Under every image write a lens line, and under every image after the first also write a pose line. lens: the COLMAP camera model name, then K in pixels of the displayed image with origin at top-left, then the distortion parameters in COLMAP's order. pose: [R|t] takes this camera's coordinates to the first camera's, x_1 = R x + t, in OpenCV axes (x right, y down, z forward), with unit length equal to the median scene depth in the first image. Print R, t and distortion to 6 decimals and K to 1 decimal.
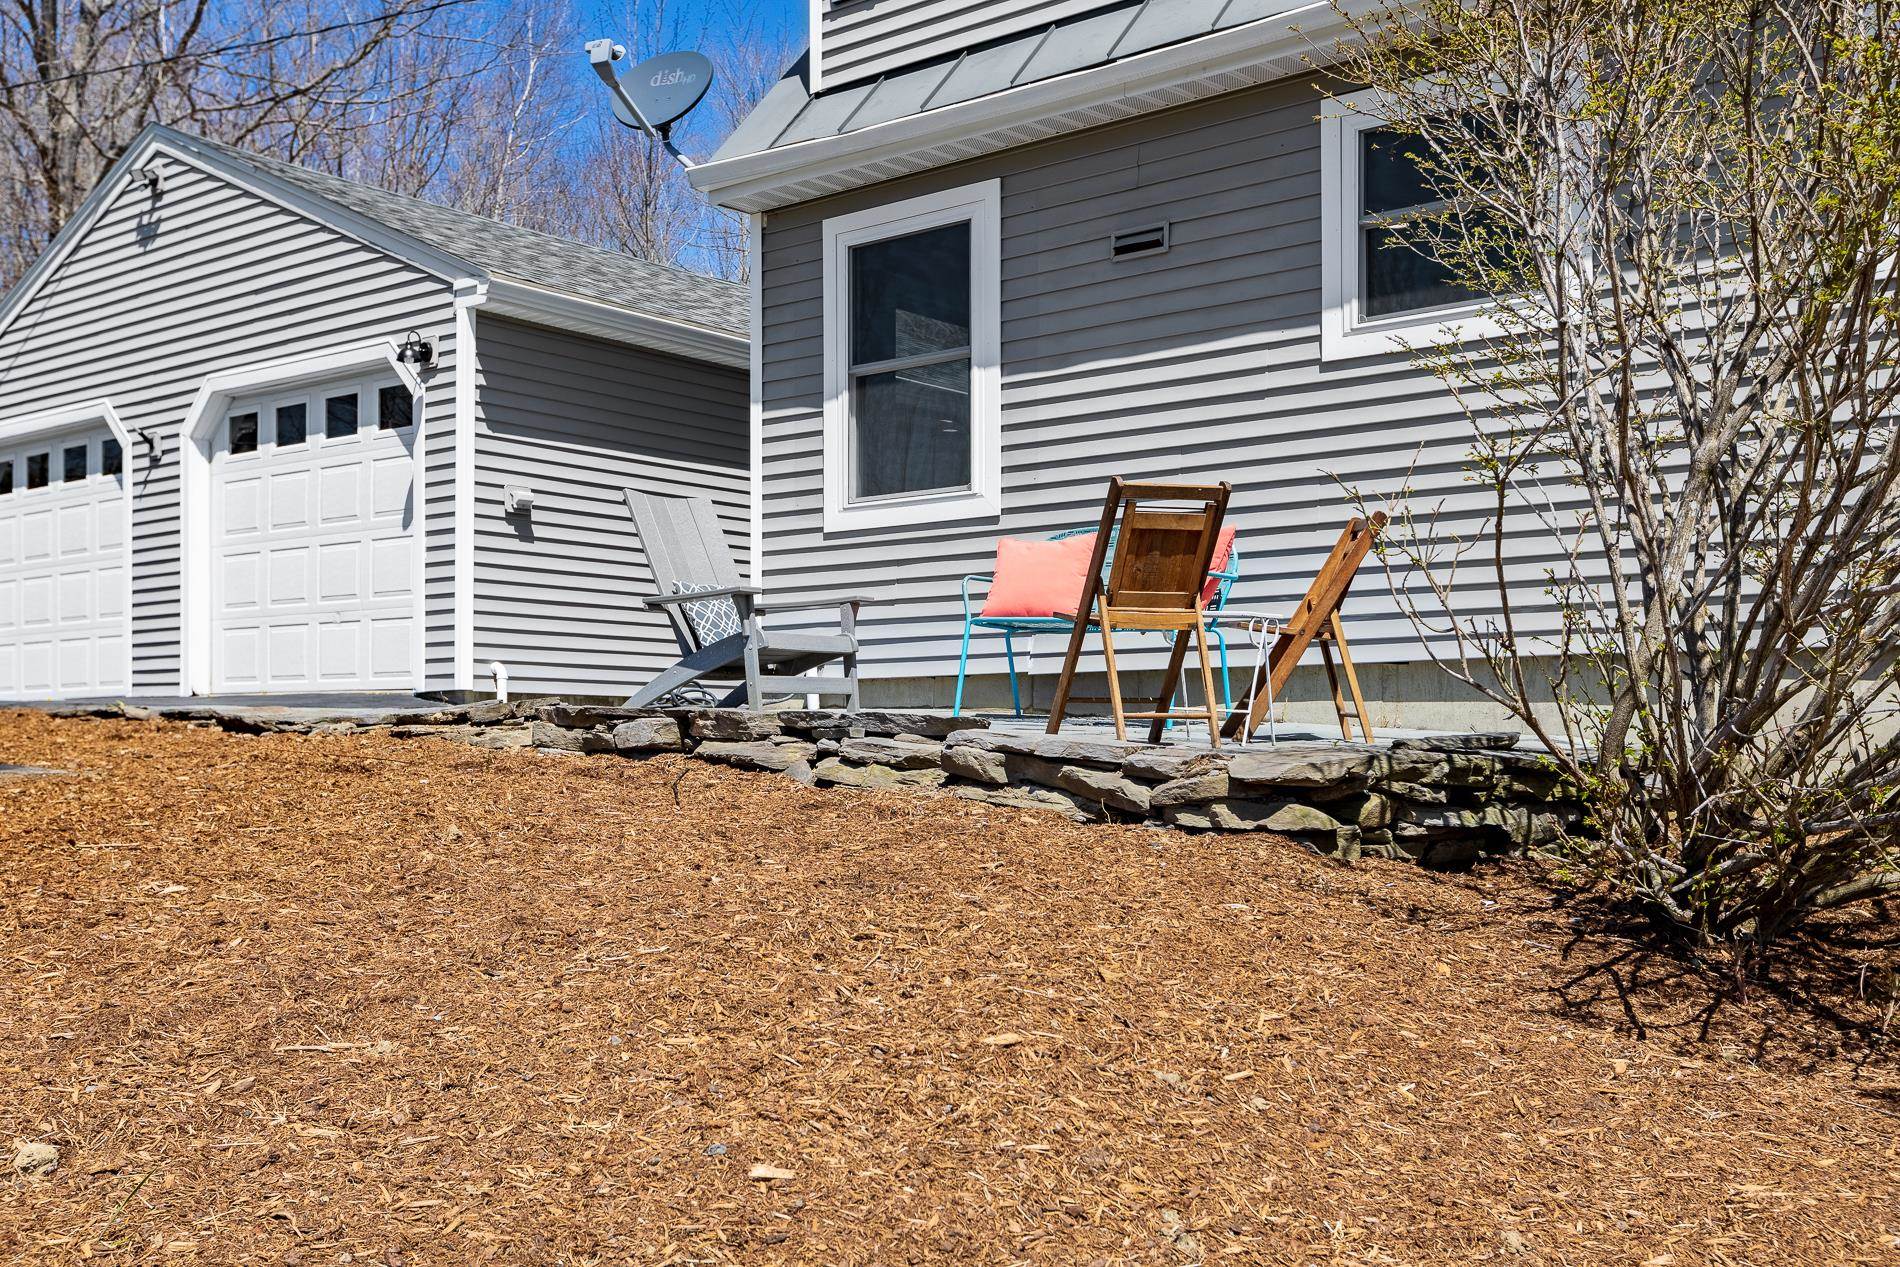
lens RADIAL K [[1832.6, 0, 950.0], [0, 1832.6, 633.5], [0, 0, 1]] dist [-0.002988, -0.004206]
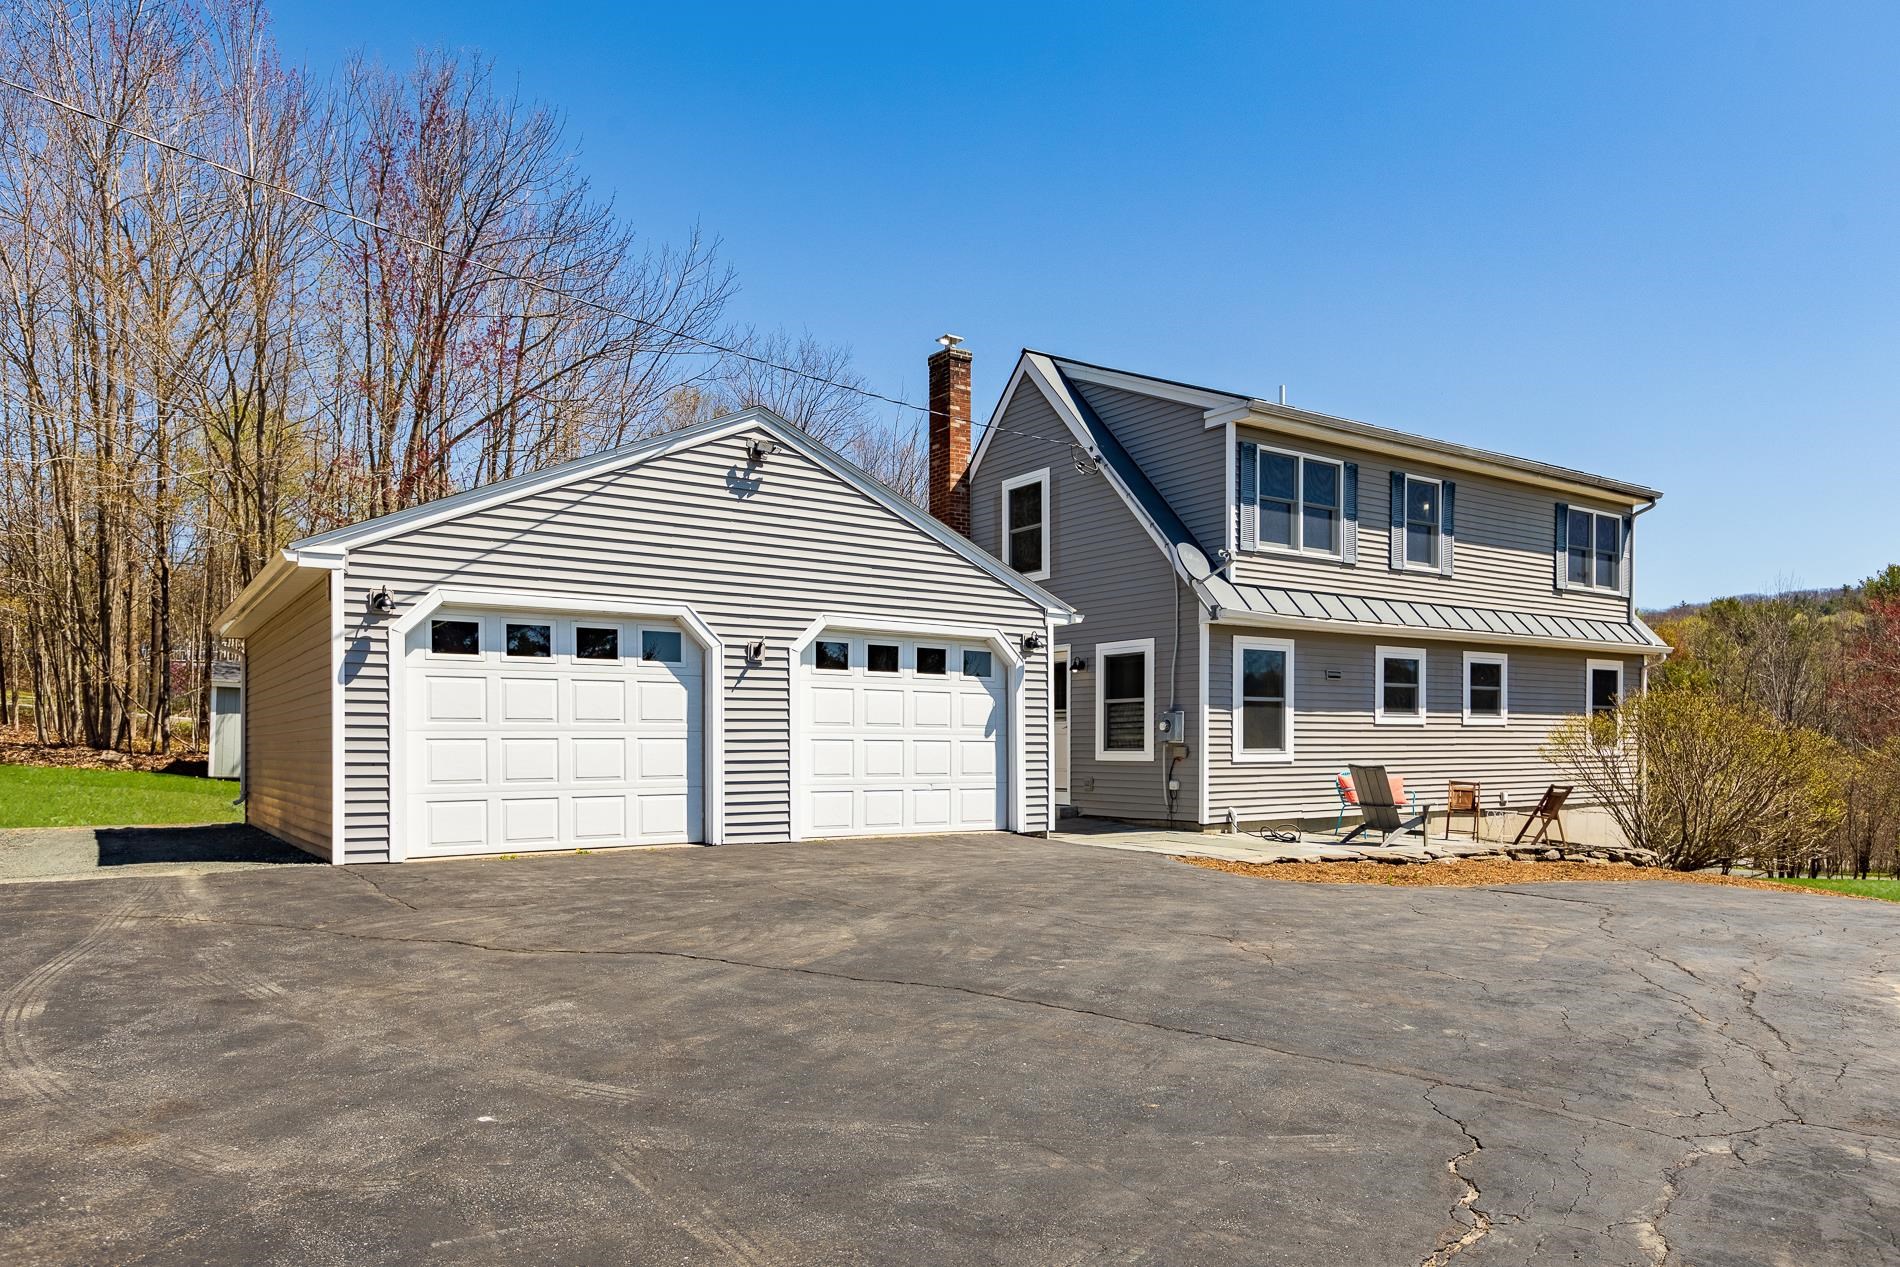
lens RADIAL K [[1227.2, 0, 948.9], [0, 1227.2, 658.4], [0, 0, 1]] dist [0.001291, 0.000298]
pose [[0.307557, 0.069486, 0.948989, -1.758220], [-0.055419, 0.996945, -0.055037, -0.081871], [-0.949915, -0.035665, 0.310468, 0.848994]]
